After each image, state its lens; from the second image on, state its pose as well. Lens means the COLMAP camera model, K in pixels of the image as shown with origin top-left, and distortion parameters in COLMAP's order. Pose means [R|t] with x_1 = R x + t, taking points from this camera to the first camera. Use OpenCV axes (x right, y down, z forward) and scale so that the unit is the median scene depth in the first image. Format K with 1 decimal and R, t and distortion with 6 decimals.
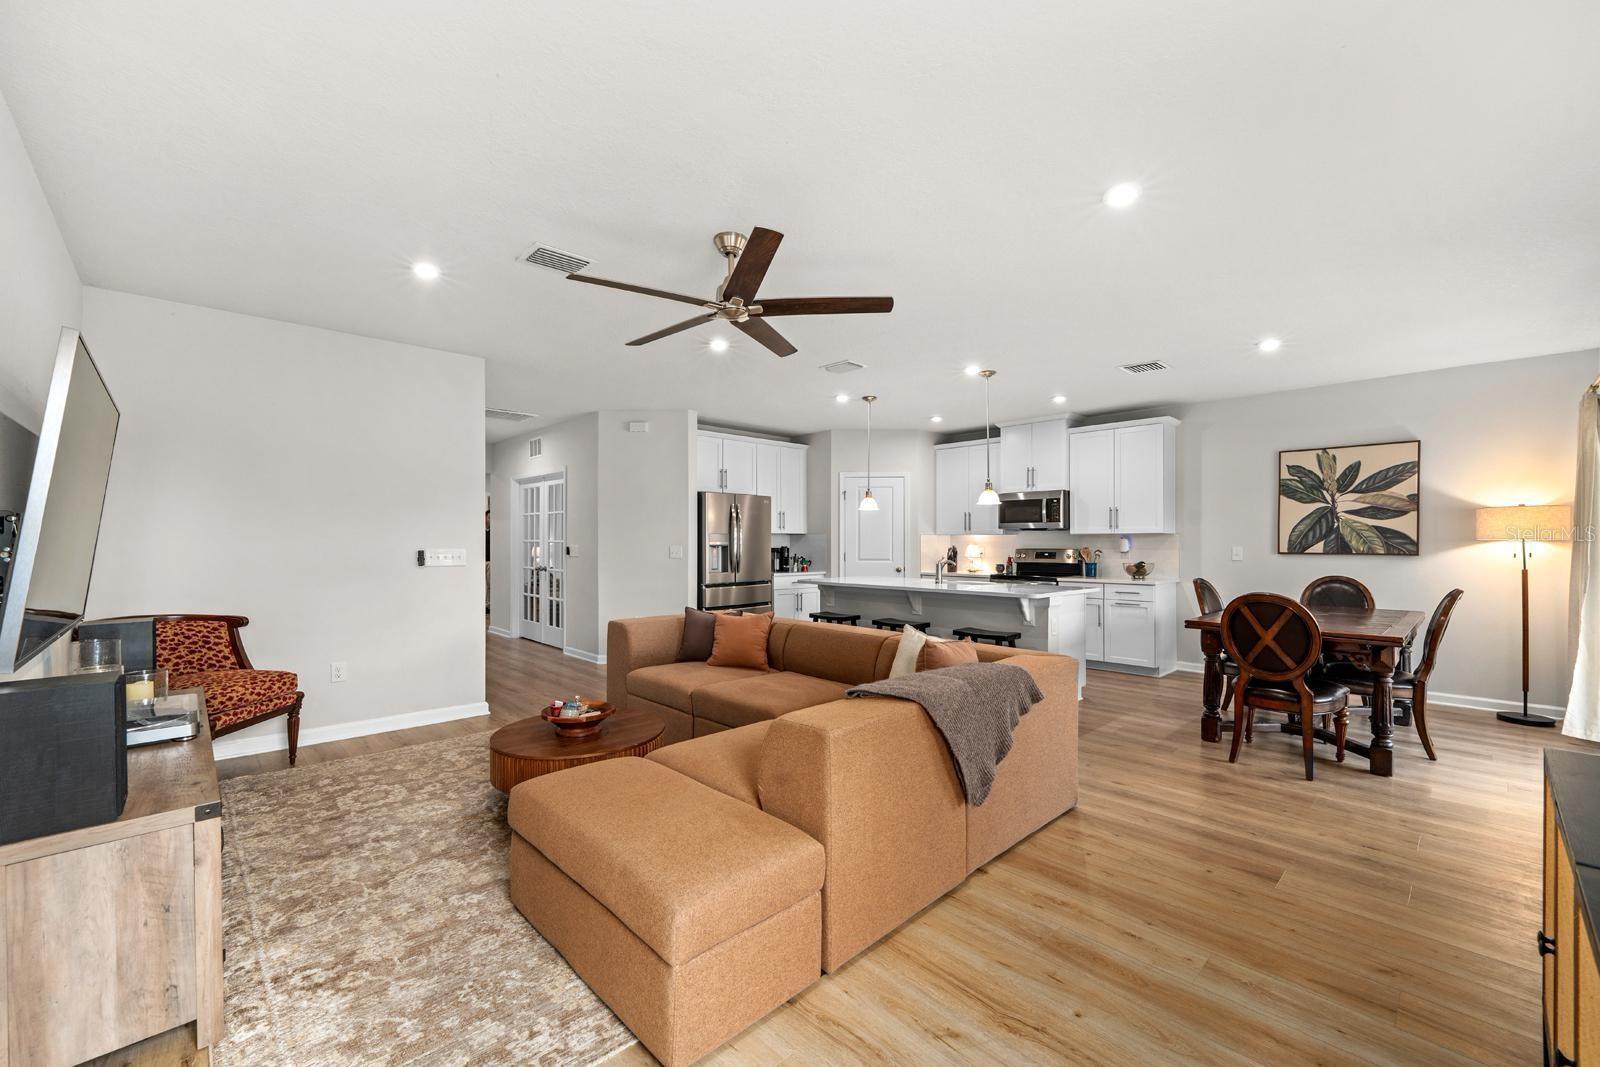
lens RADIAL K [[652.2, 0, 800.1], [0, 652.2, 538.8], [0, 0, 1]] dist [0.000767, 0.000251]
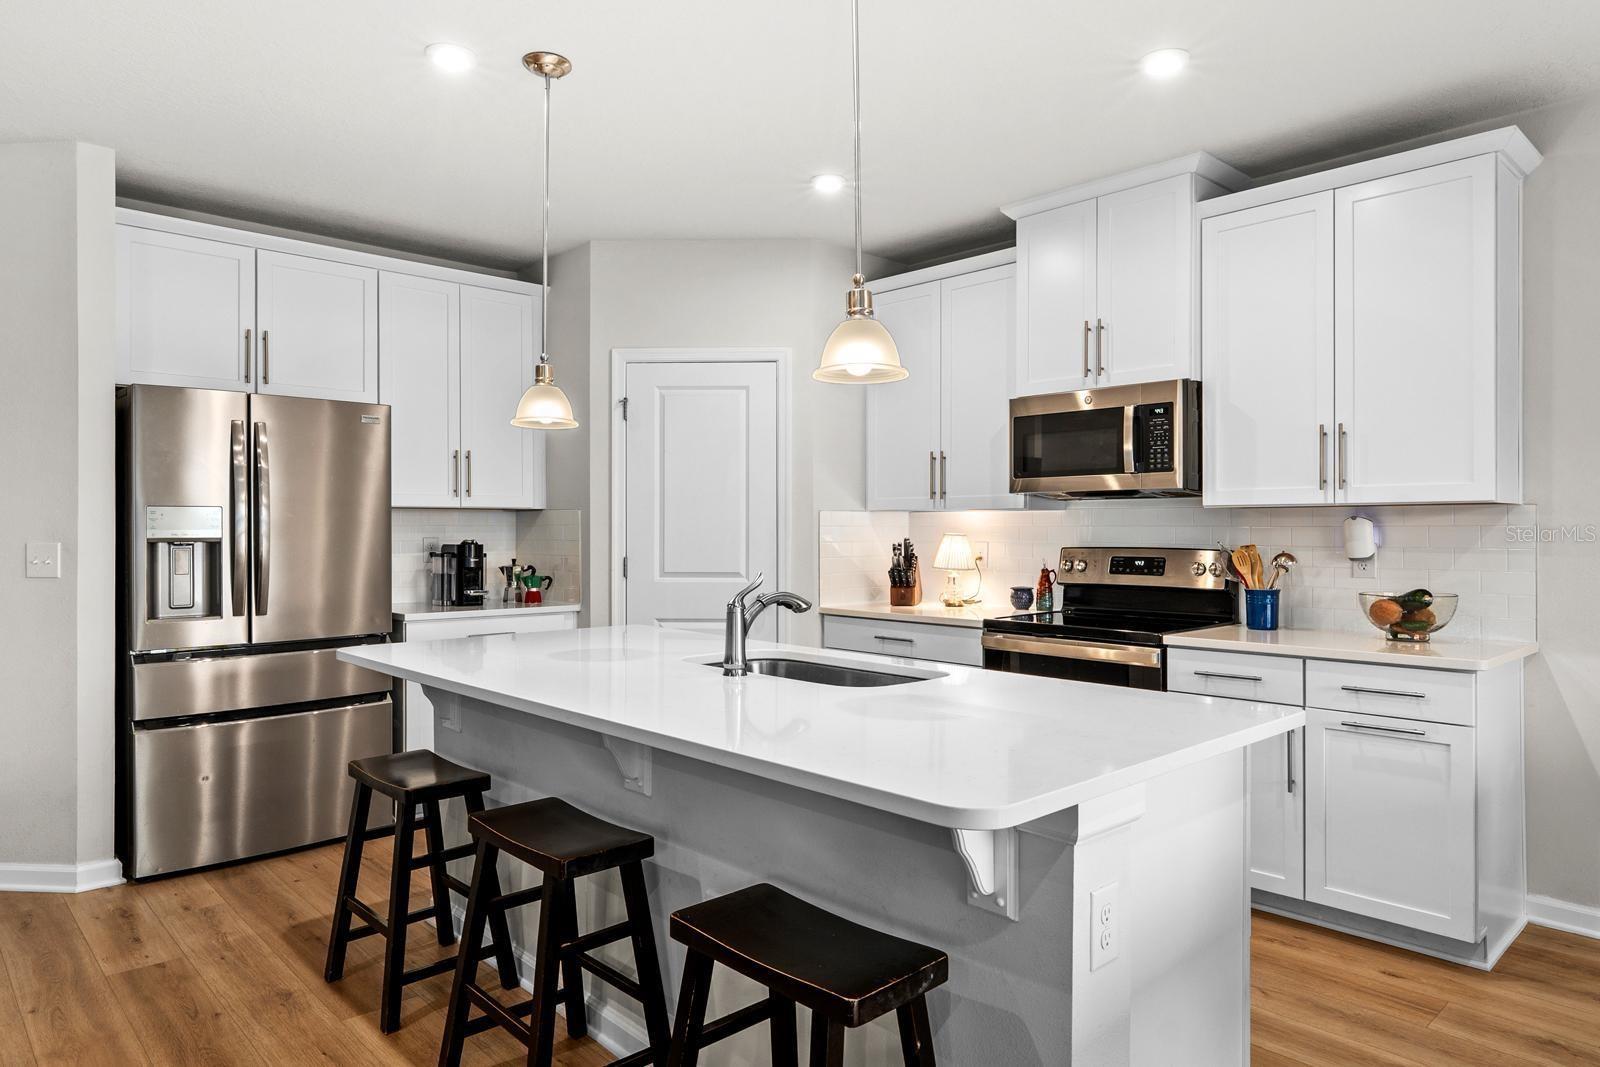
lens RADIAL K [[991.1, 0, 799.5], [0, 991.1, 525.2], [0, 0, 1]] dist [-0.001390, -0.002787]
pose [[0.999934, -0.000535, -0.011456, 0.221455], [0.000556, 0.999998, 0.001820, 0.001847], [0.011455, -0.001826, 0.999933, 0.507124]]
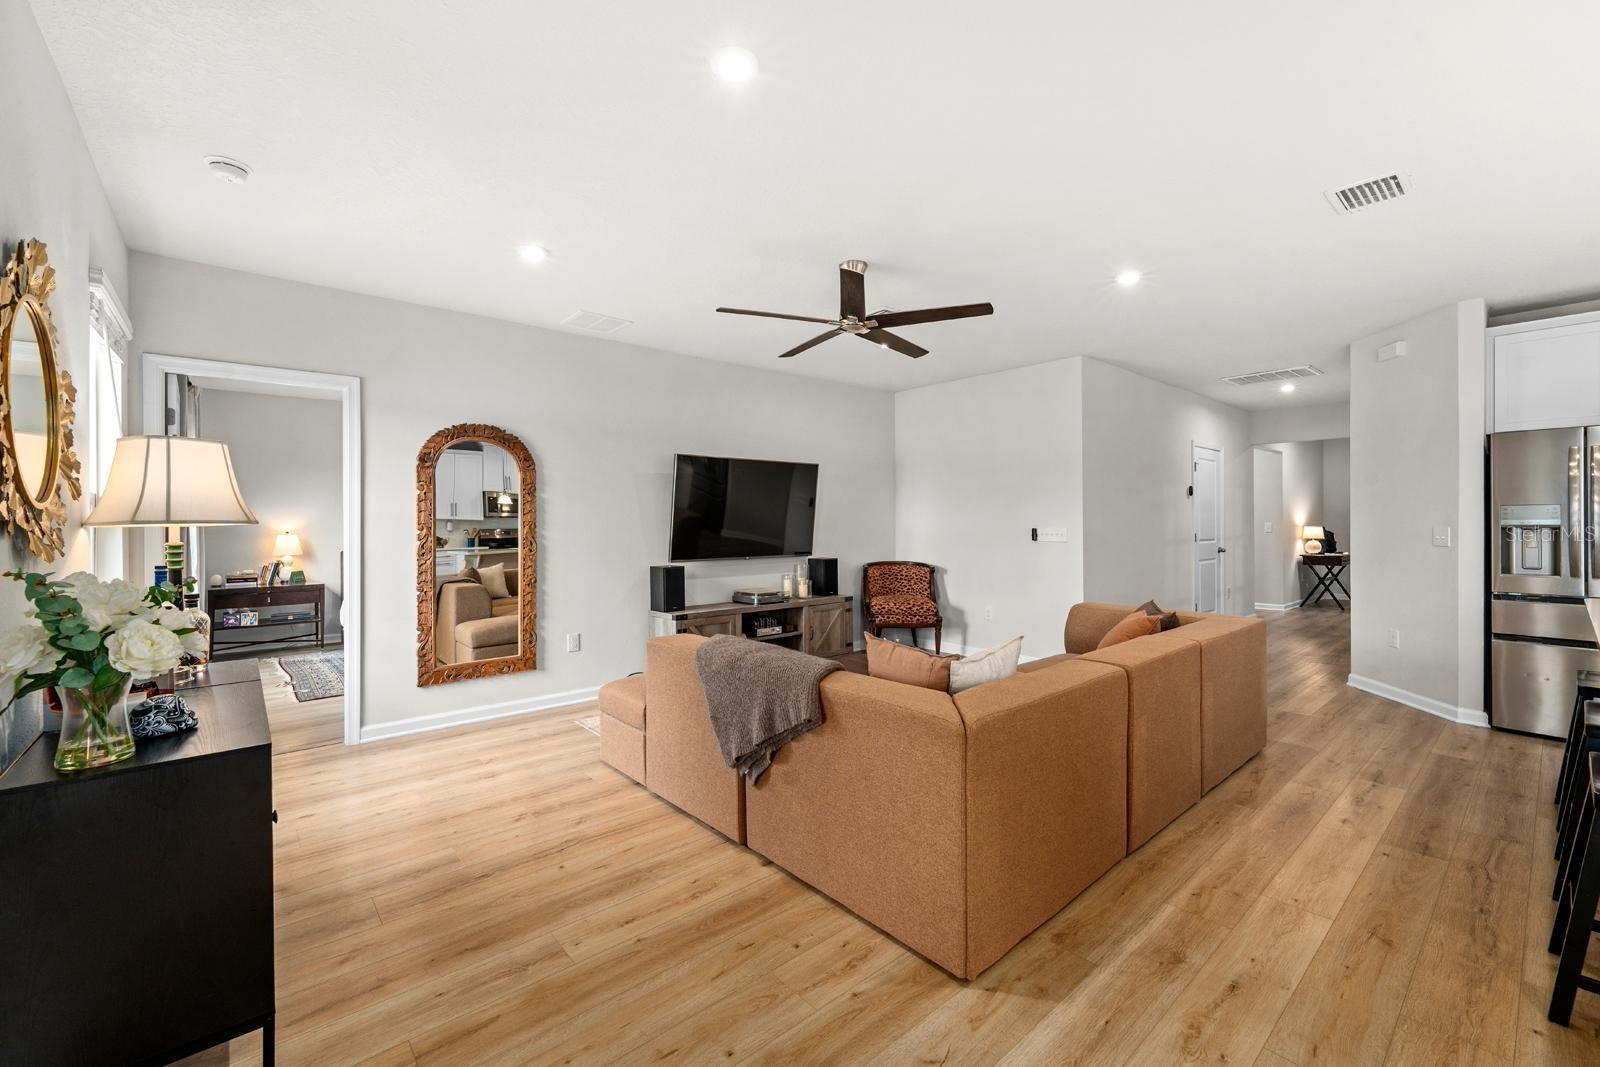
lens RADIAL K [[663.9, 0, 807.4], [0, 663.9, 520.5], [0, 0, 1]] dist [-0.000237, -0.000005]
pose [[-0.048610, -0.002857, -0.998814, 0.498871], [0.008970, 0.999954, -0.003297, 0.002135], [0.998778, -0.009120, -0.048582, 0.441105]]
